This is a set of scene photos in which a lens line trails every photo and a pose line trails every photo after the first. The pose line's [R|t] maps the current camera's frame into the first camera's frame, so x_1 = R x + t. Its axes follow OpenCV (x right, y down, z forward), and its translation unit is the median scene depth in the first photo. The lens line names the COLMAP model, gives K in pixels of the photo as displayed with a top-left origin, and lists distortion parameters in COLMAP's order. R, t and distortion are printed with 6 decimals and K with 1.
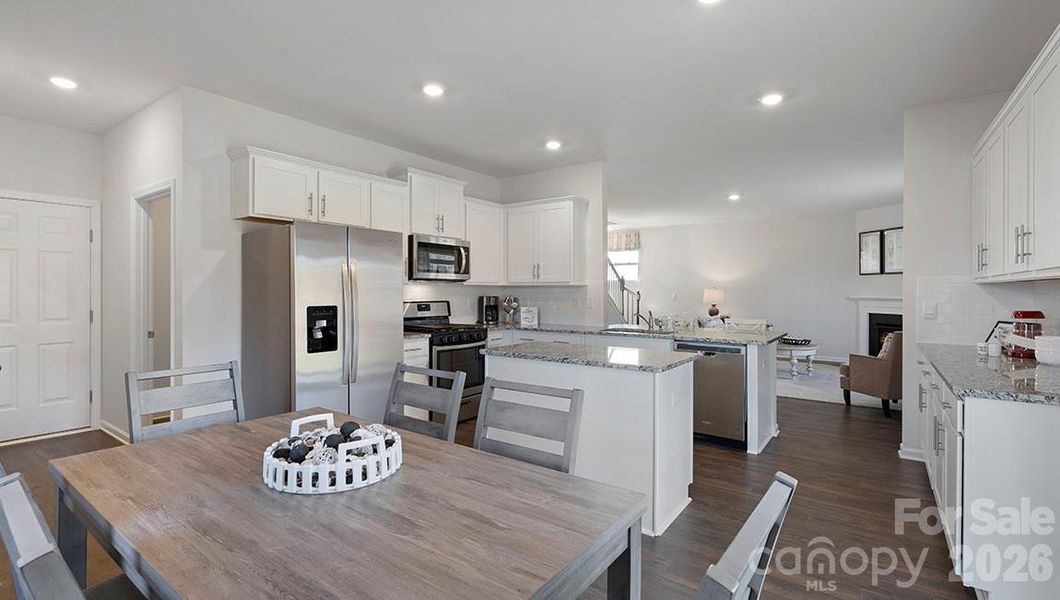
lens RADIAL K [[474.3, 0, 533.6], [0, 474.3, 292.1], [0, 0, 1]] dist [-0.001646, -0.000415]
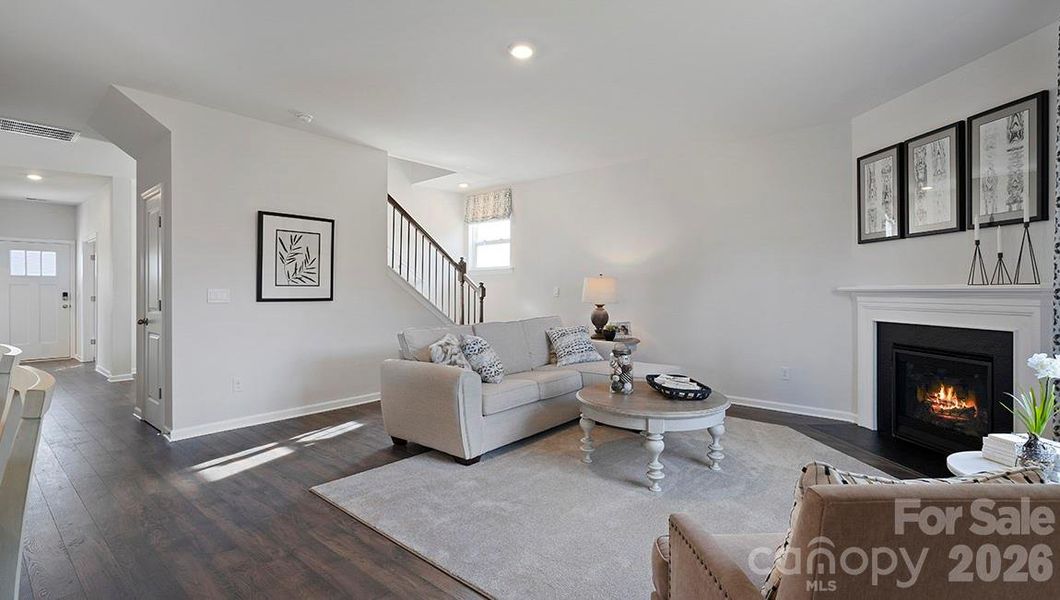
lens RADIAL K [[482.1, 0, 532.2], [0, 482.1, 291.8], [0, 0, 1]] dist [-0.001228, 0.000124]
pose [[0.997403, -0.005459, -0.071812, 0.608145], [0.005289, 0.999983, -0.002555, 0.020863], [0.071825, 0.002168, 0.997415, 0.752283]]
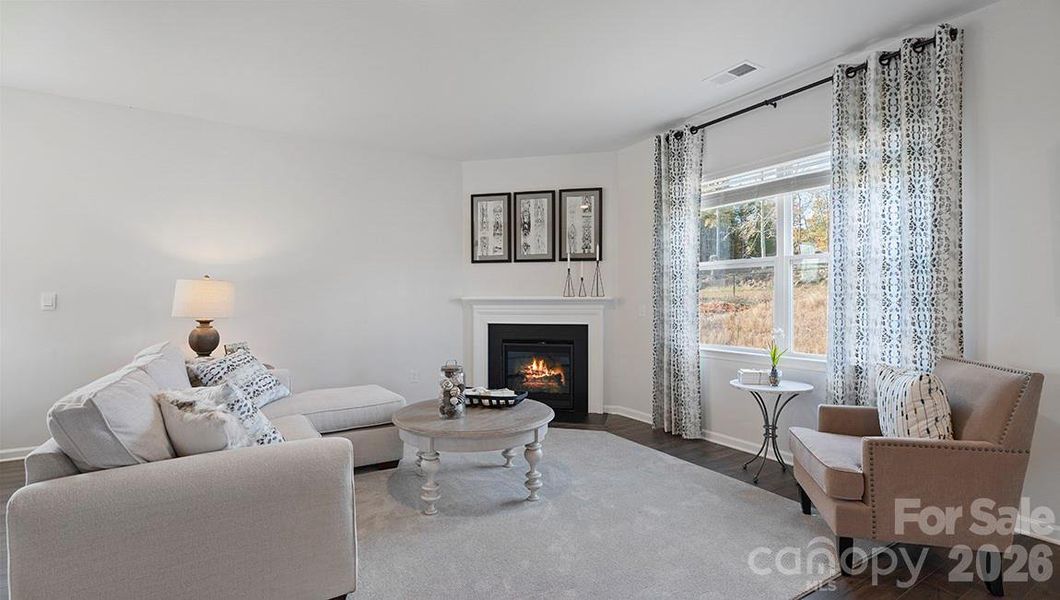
lens RADIAL K [[482.1, 0, 532.2], [0, 482.1, 291.8], [0, 0, 1]] dist [-0.001228, 0.000124]
pose [[0.379271, 0.011765, 0.925211, 0.215482], [0.005538, 0.999872, -0.014985, 0.018331], [-0.925269, 0.010807, 0.379157, 1.086321]]
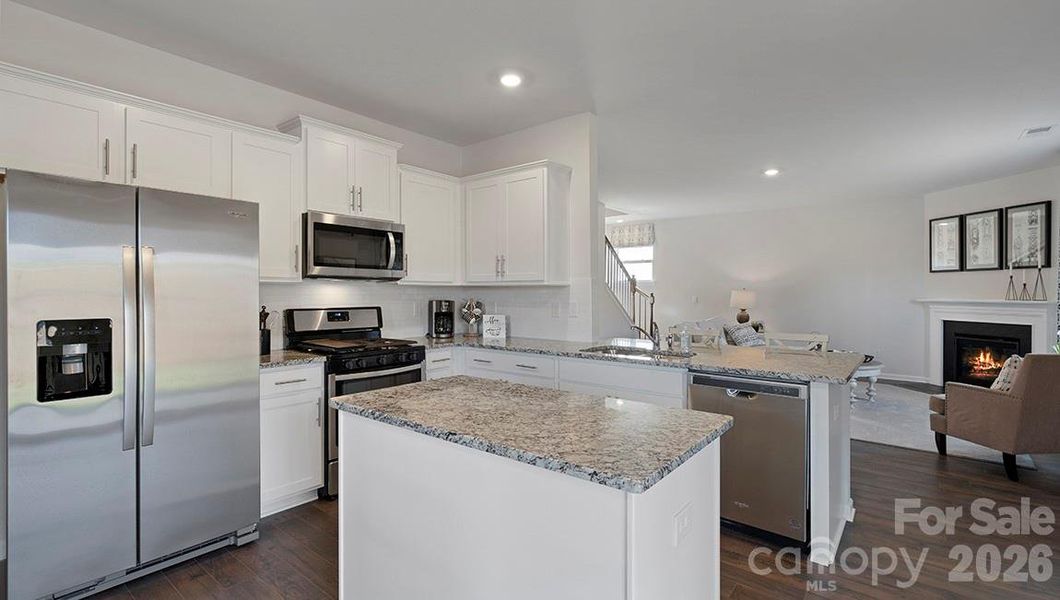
lens RADIAL K [[474.3, 0, 533.6], [0, 474.3, 292.1], [0, 0, 1]] dist [-0.001646, -0.000415]
pose [[0.998948, -0.001772, -0.045830, 0.090647], [0.001551, 0.999987, -0.004847, -0.000435], [0.045838, 0.004771, 0.998937, 0.272205]]
